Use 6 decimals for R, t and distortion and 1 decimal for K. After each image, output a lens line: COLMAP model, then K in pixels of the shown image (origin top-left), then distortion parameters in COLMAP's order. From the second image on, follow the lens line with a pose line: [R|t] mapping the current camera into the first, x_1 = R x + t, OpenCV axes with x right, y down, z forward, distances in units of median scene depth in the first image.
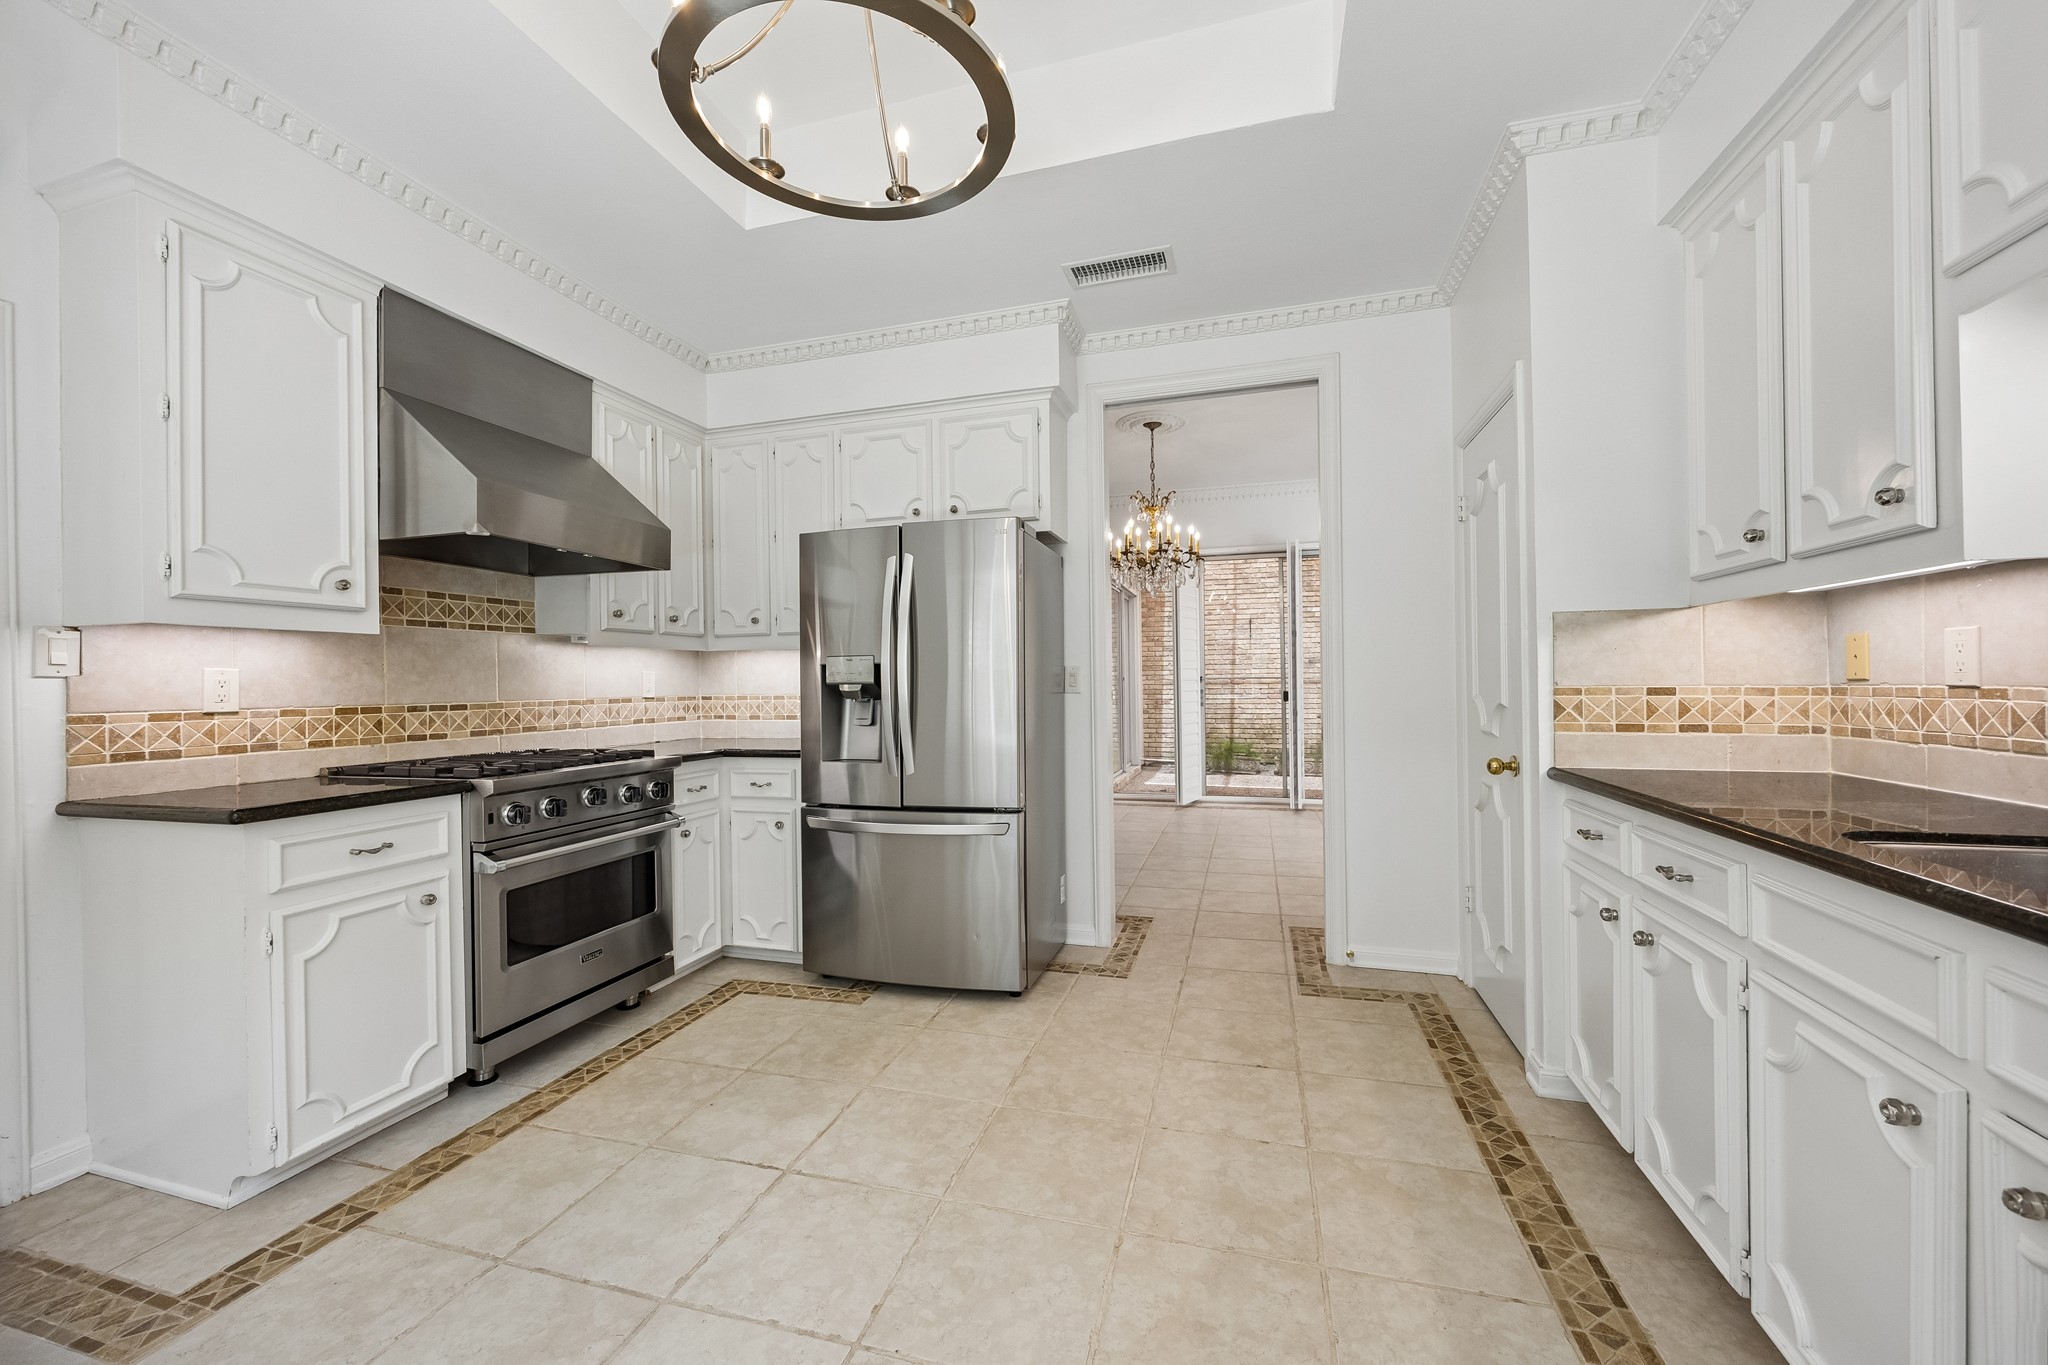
lens RADIAL K [[782.7, 0, 1040.9], [0, 782.7, 679.9], [0, 0, 1]] dist [0.002504, 0.000117]
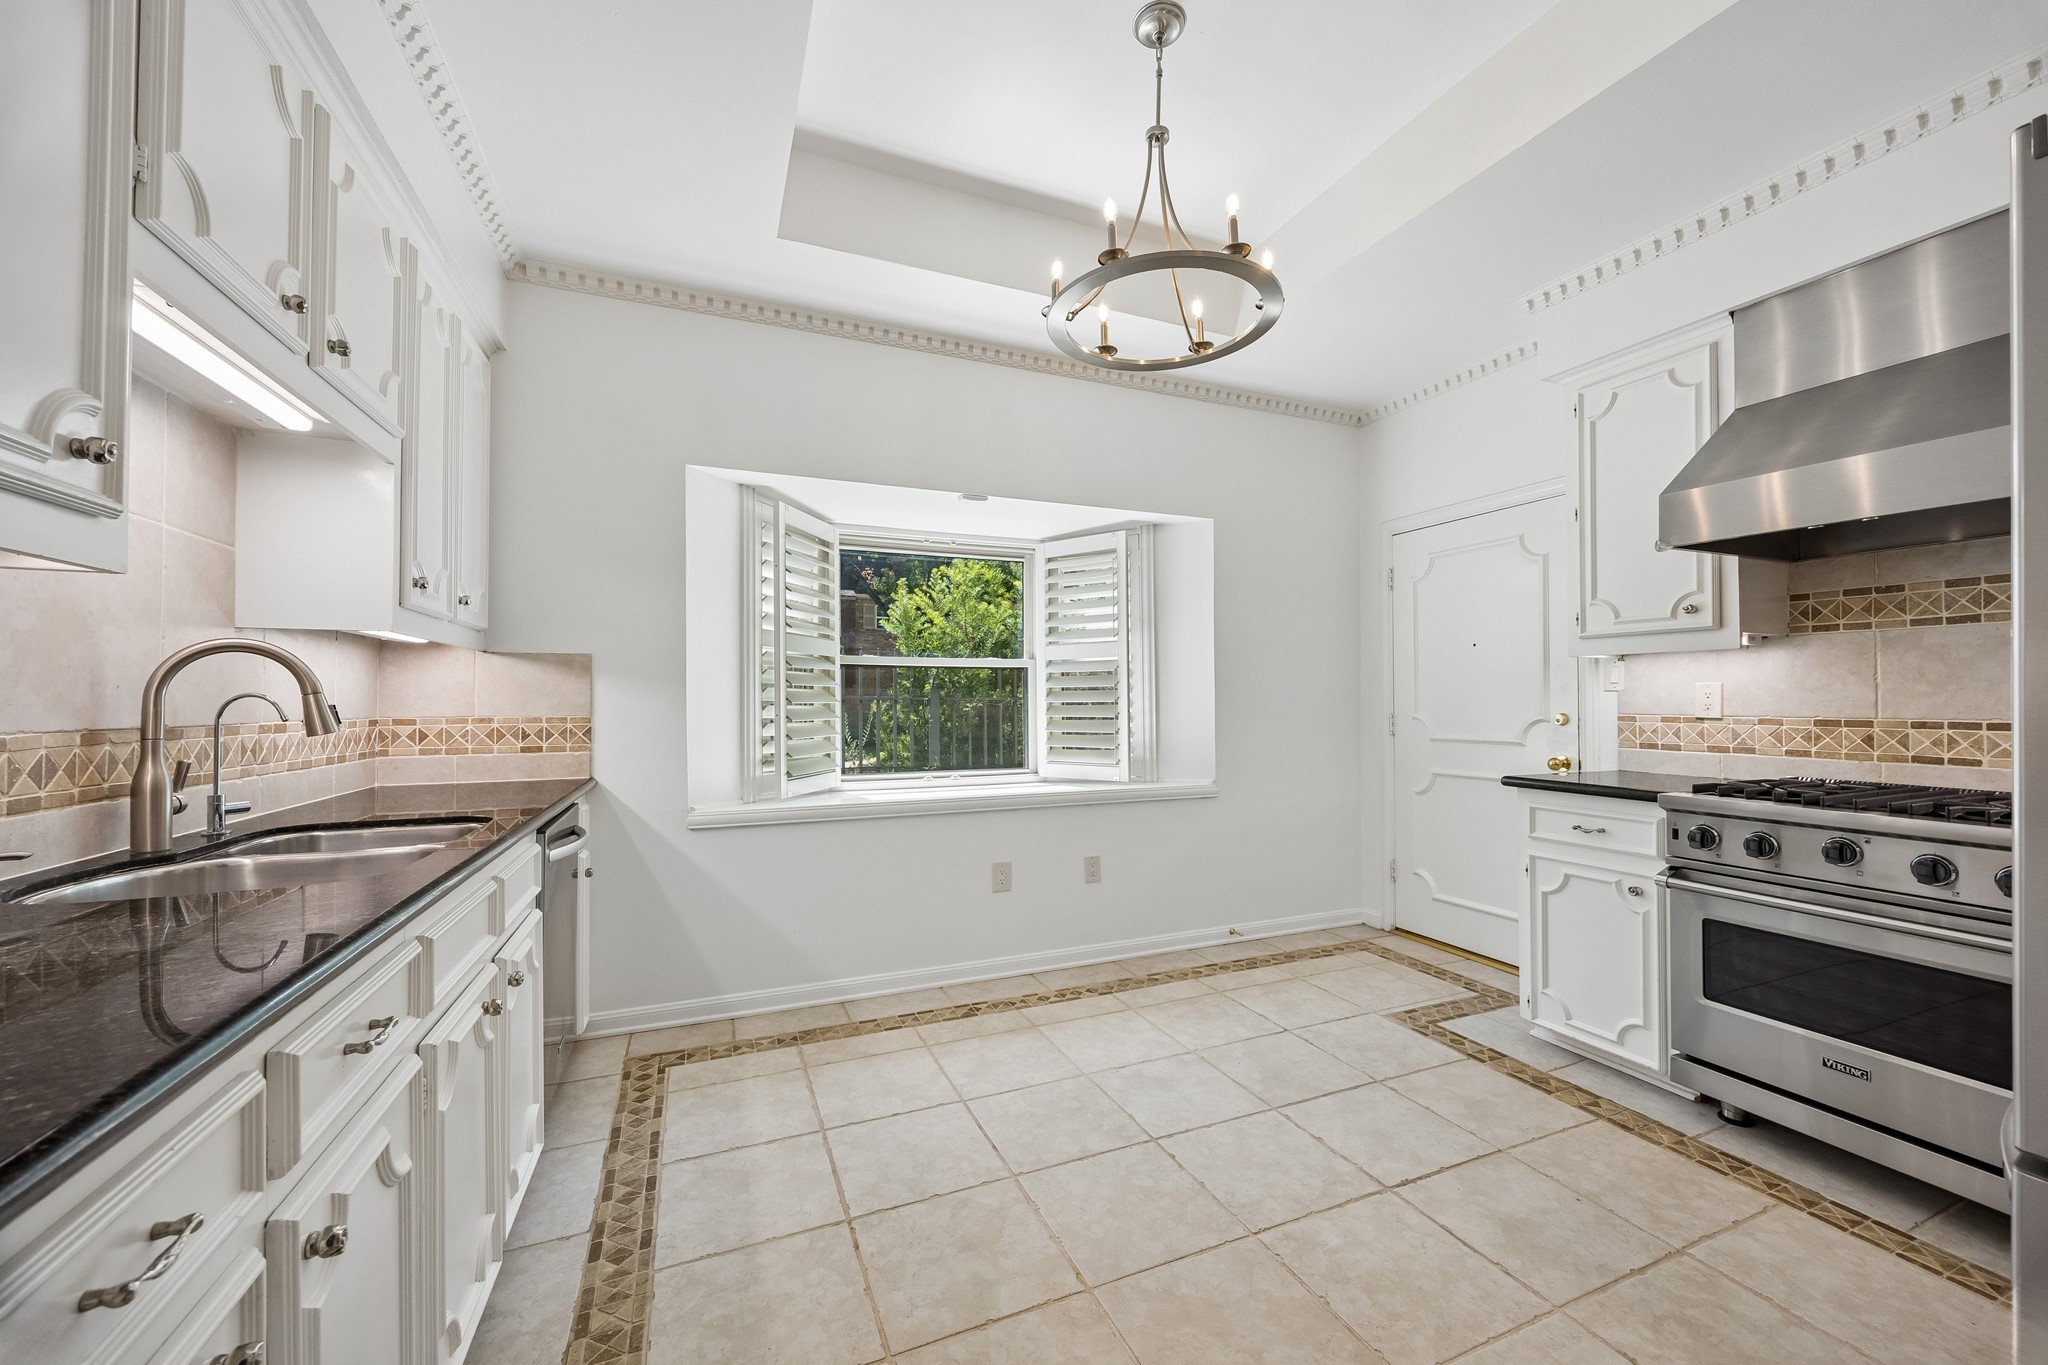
lens RADIAL K [[782.7, 0, 1039.7], [0, 782.7, 691.2], [0, 0, 1]] dist [0.002504, 0.000117]
pose [[-0.779803, 0.003990, -0.626012, 0.543927], [0.010009, 0.999931, -0.006094, -0.004046], [0.625945, -0.011018, -0.779790, 1.272321]]
